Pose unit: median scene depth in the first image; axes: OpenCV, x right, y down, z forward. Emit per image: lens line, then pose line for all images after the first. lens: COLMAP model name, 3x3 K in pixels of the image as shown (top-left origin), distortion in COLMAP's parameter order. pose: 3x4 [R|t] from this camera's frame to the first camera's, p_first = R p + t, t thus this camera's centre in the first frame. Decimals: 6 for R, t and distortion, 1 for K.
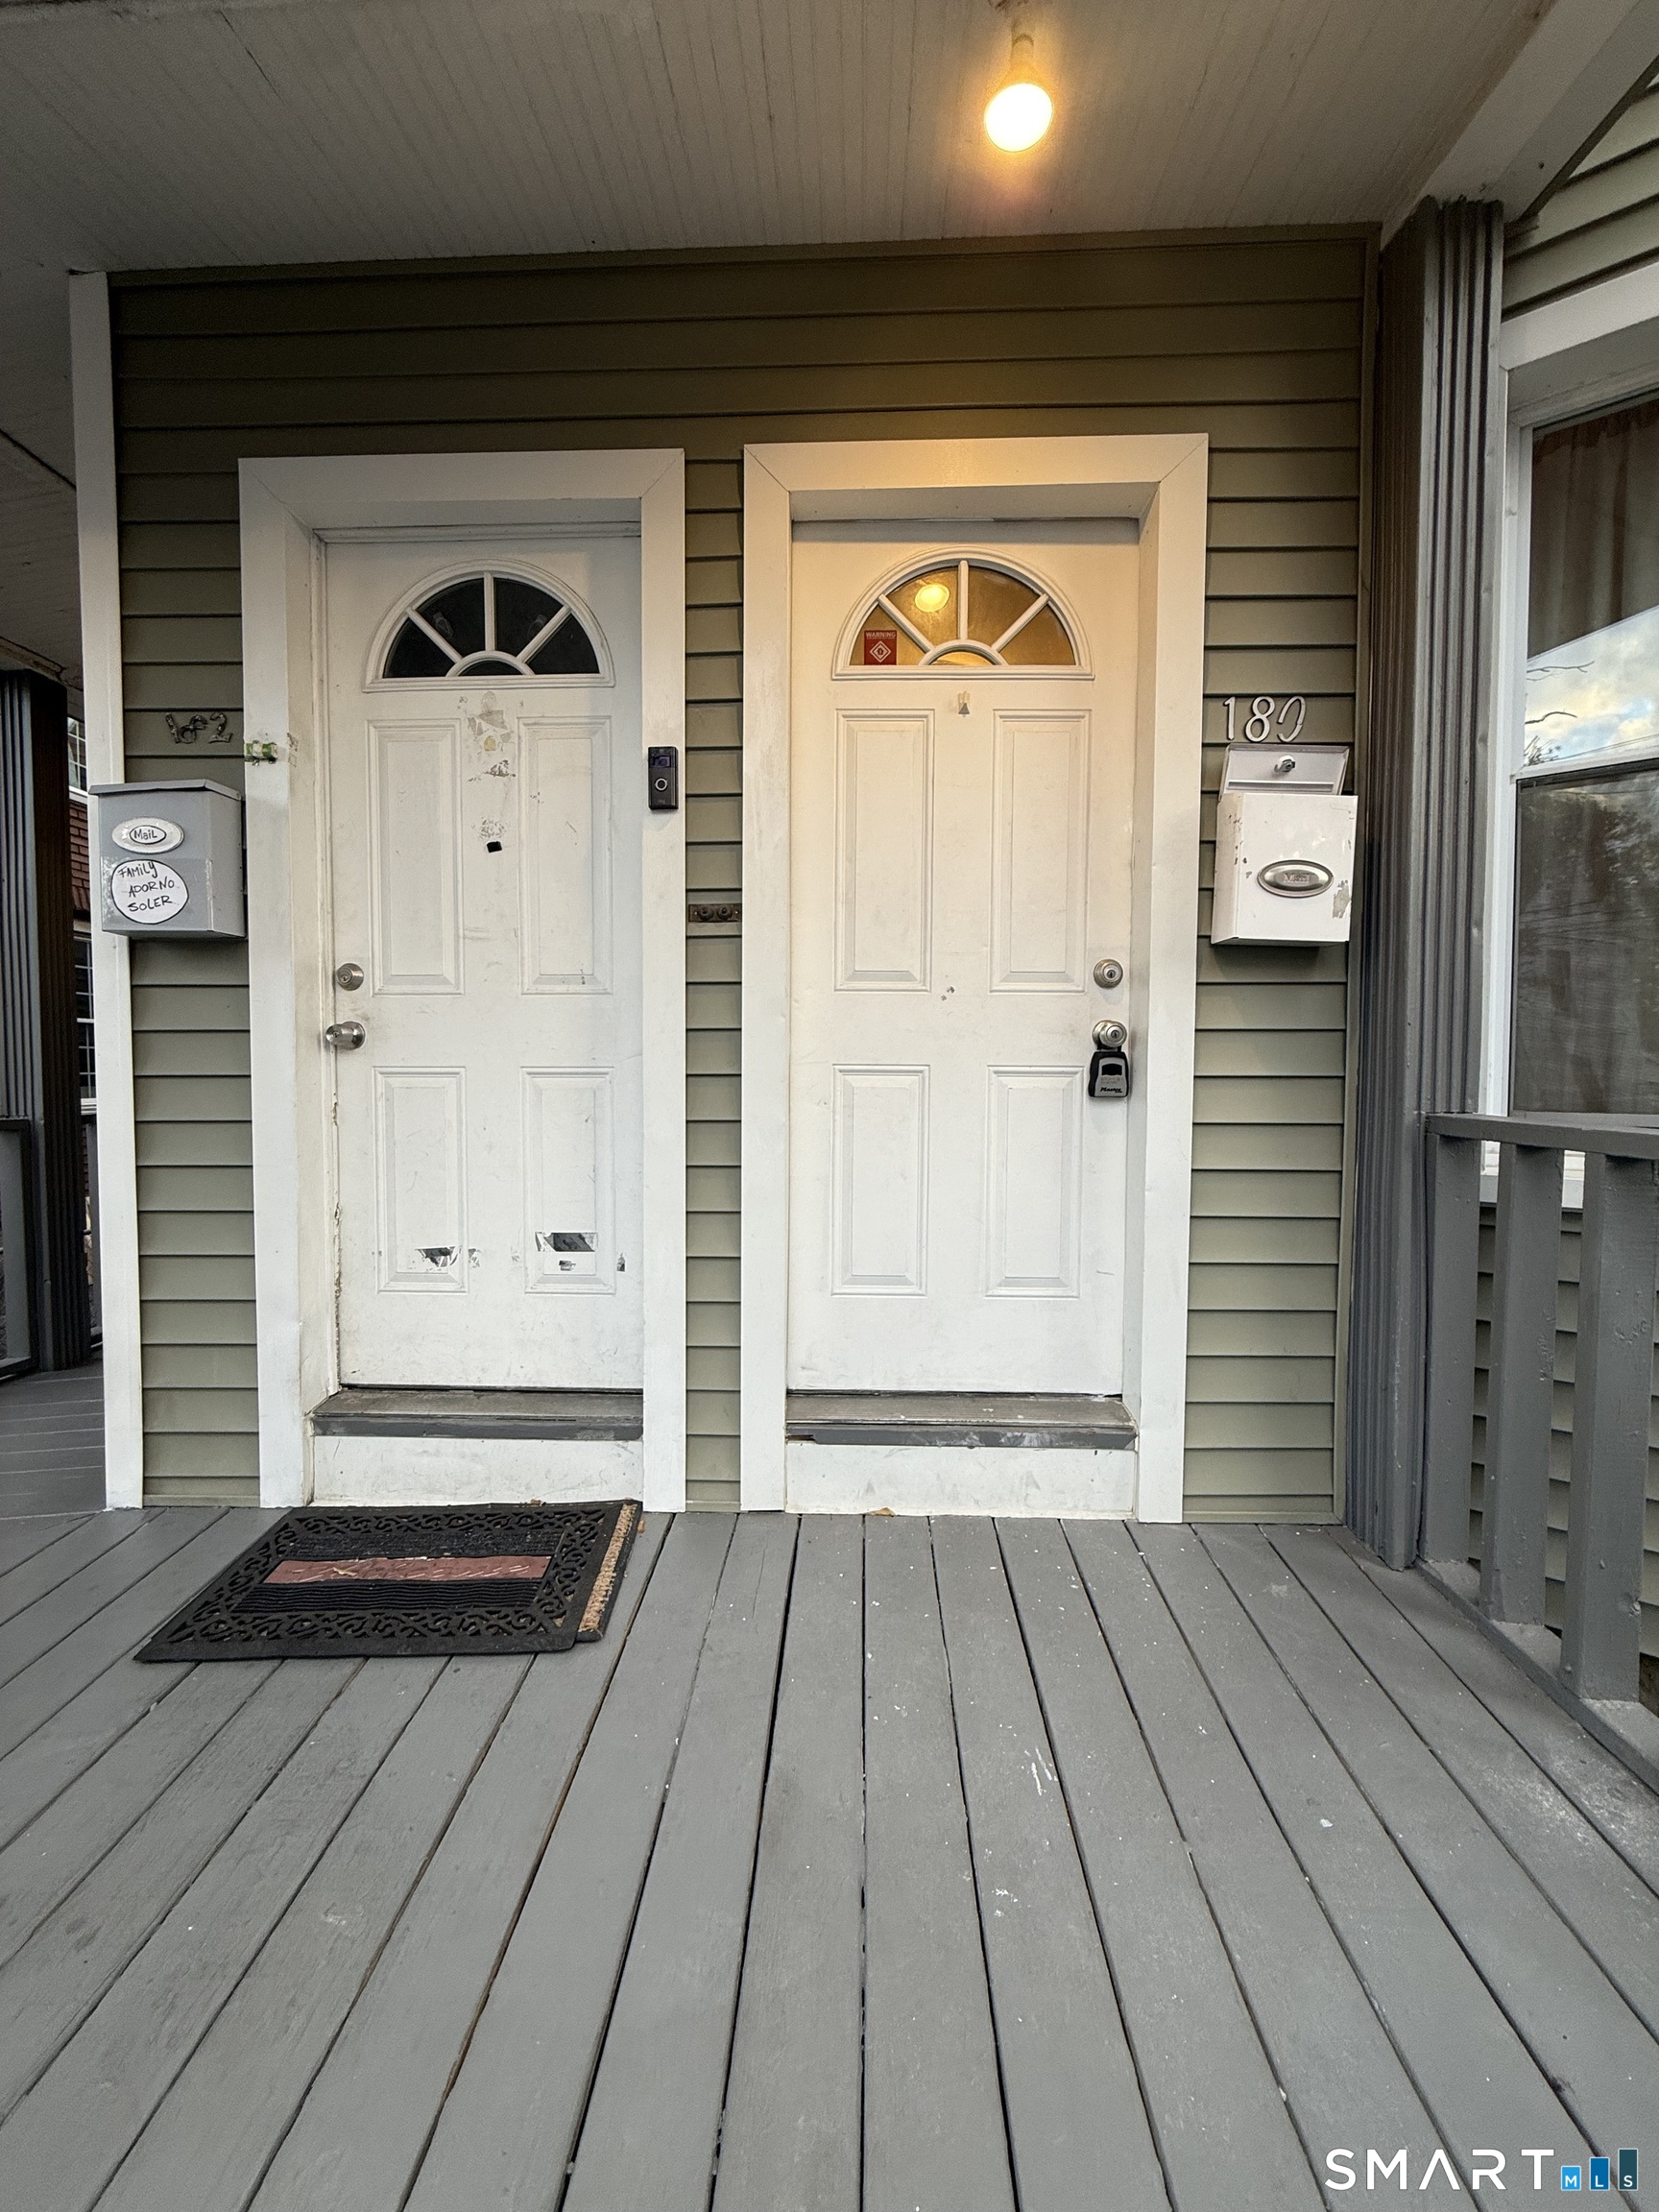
lens RADIAL K [[876.7, 0, 831.4], [0, 876.7, 1104.9], [0, 0, 1]] dist [0.001253, -0.000069]
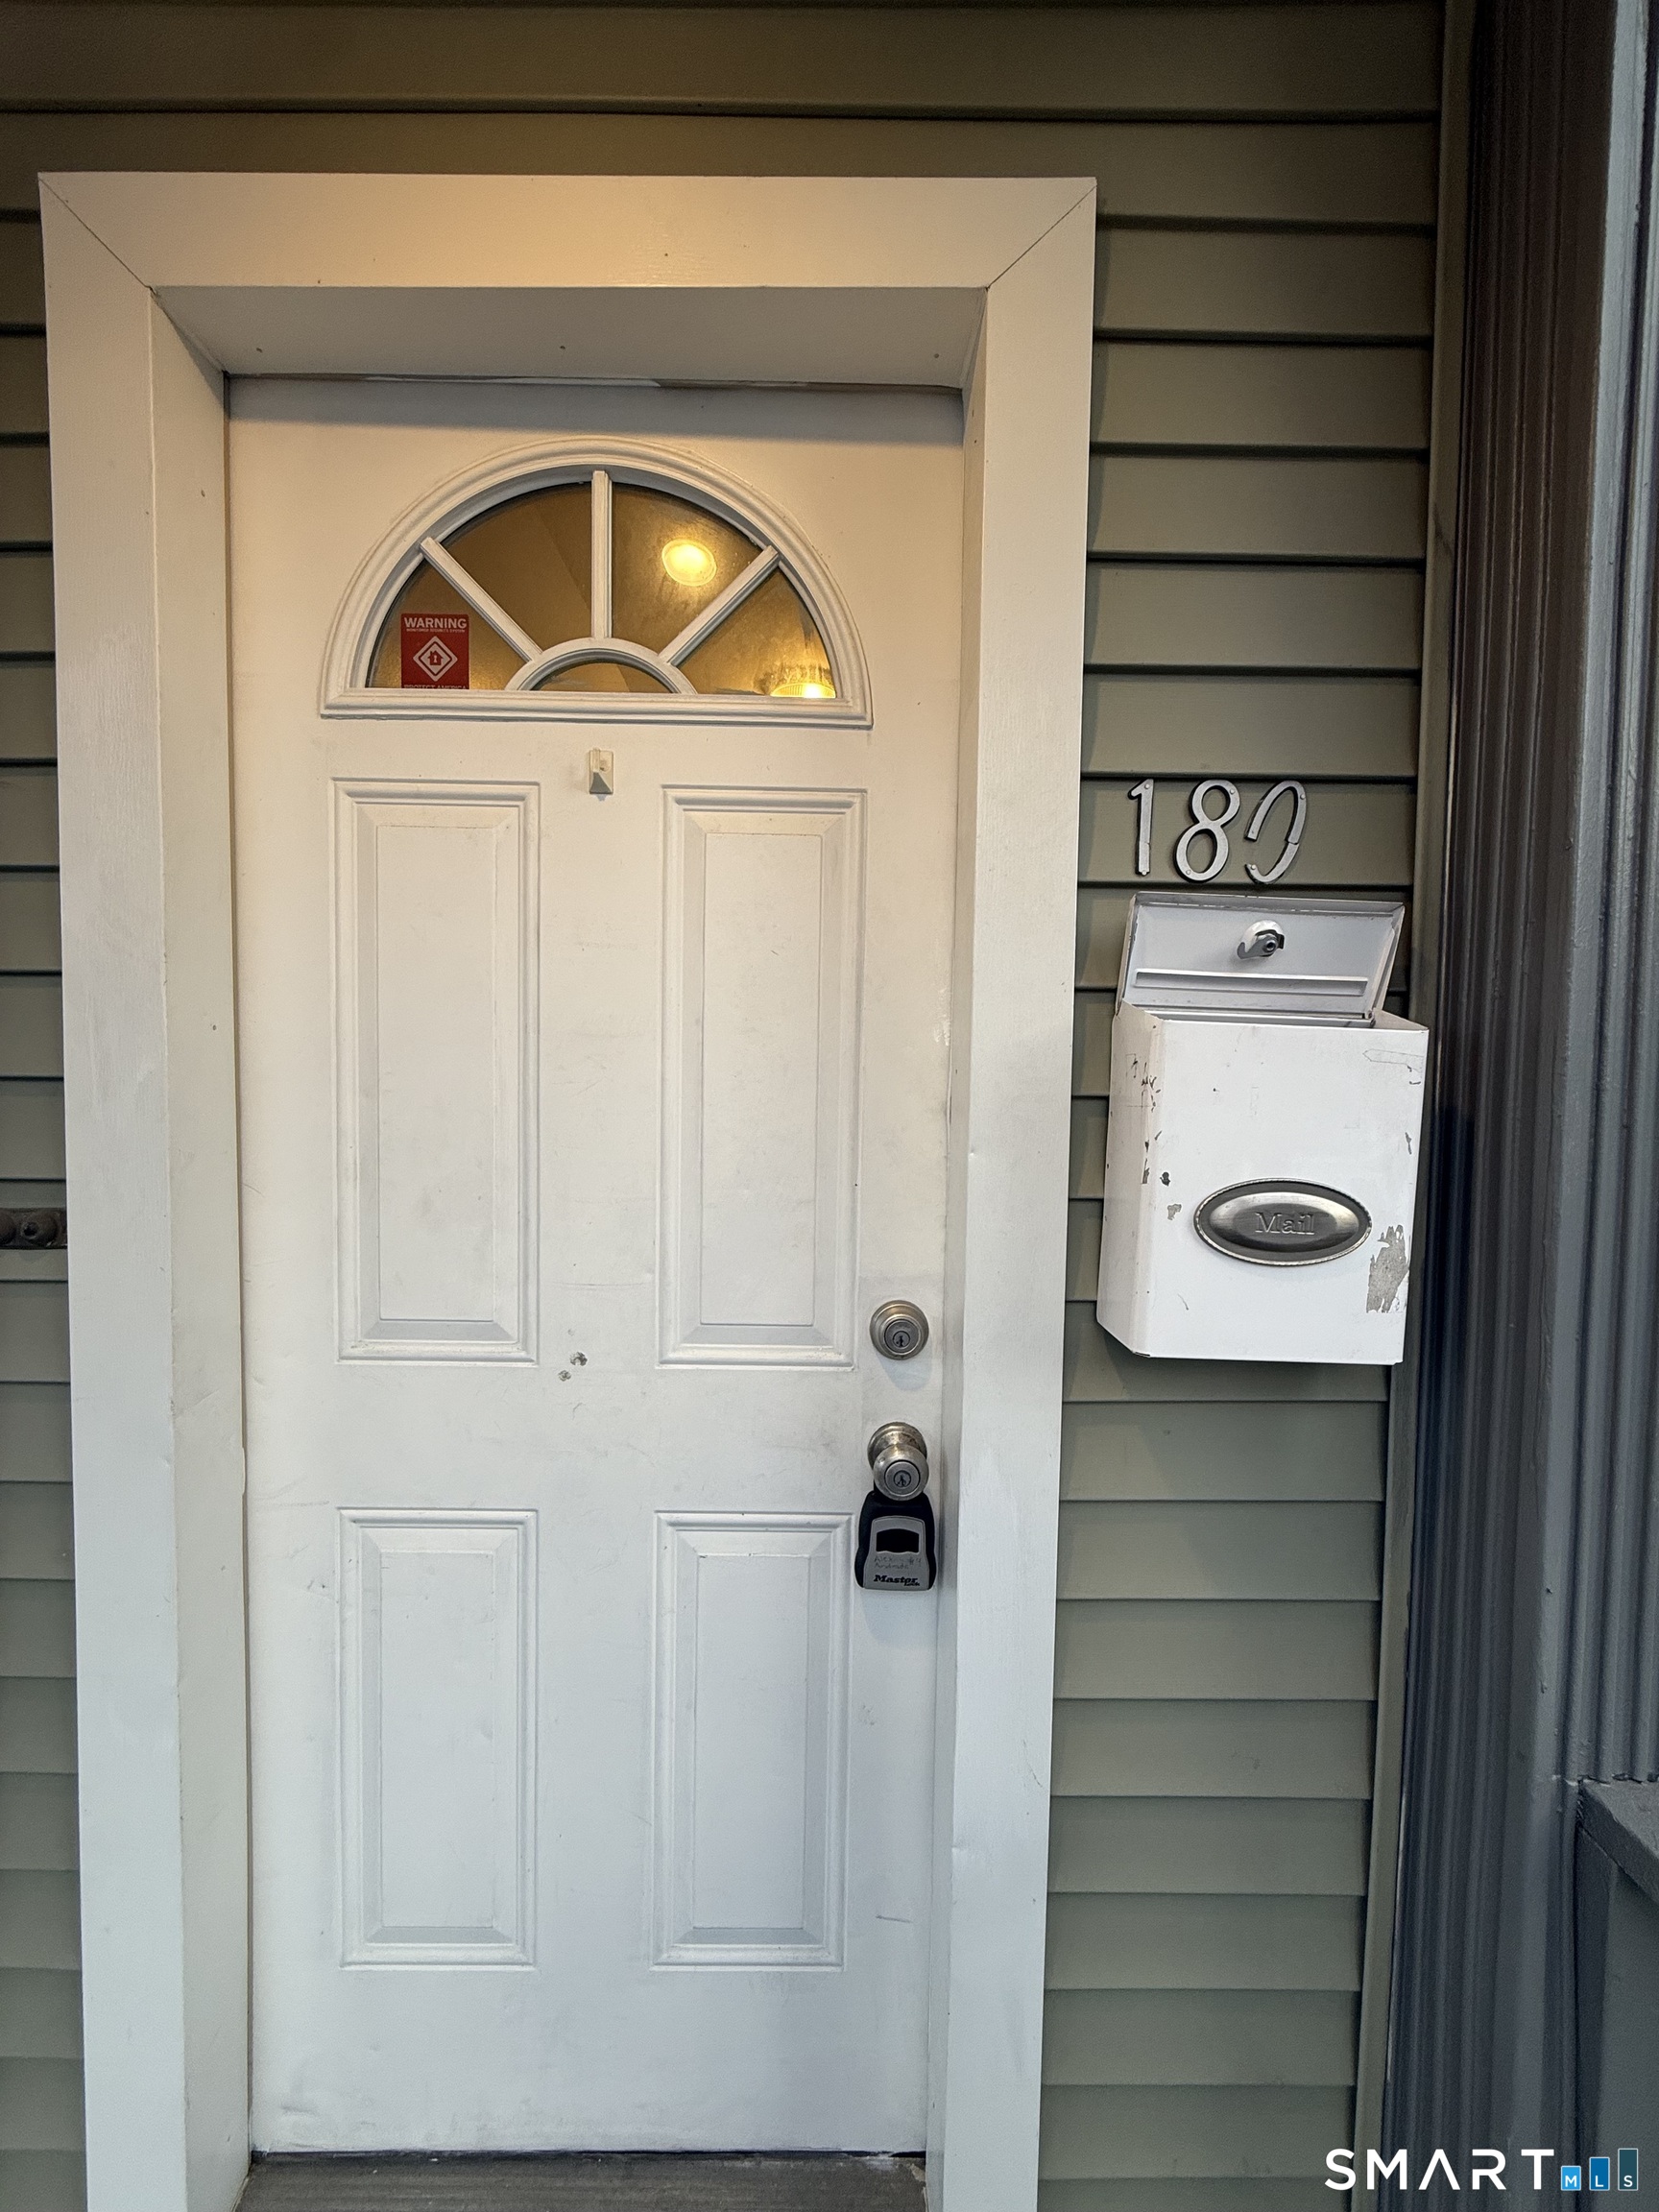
lens RADIAL K [[876.7, 0, 826.2], [0, 876.7, 1106.4], [0, 0, 1]] dist [0.001253, -0.000069]
pose [[0.999572, 0.007206, 0.028337, 0.272814], [-0.007476, 0.999927, 0.009465, -0.292290], [-0.028267, -0.009672, 0.999554, 0.537450]]
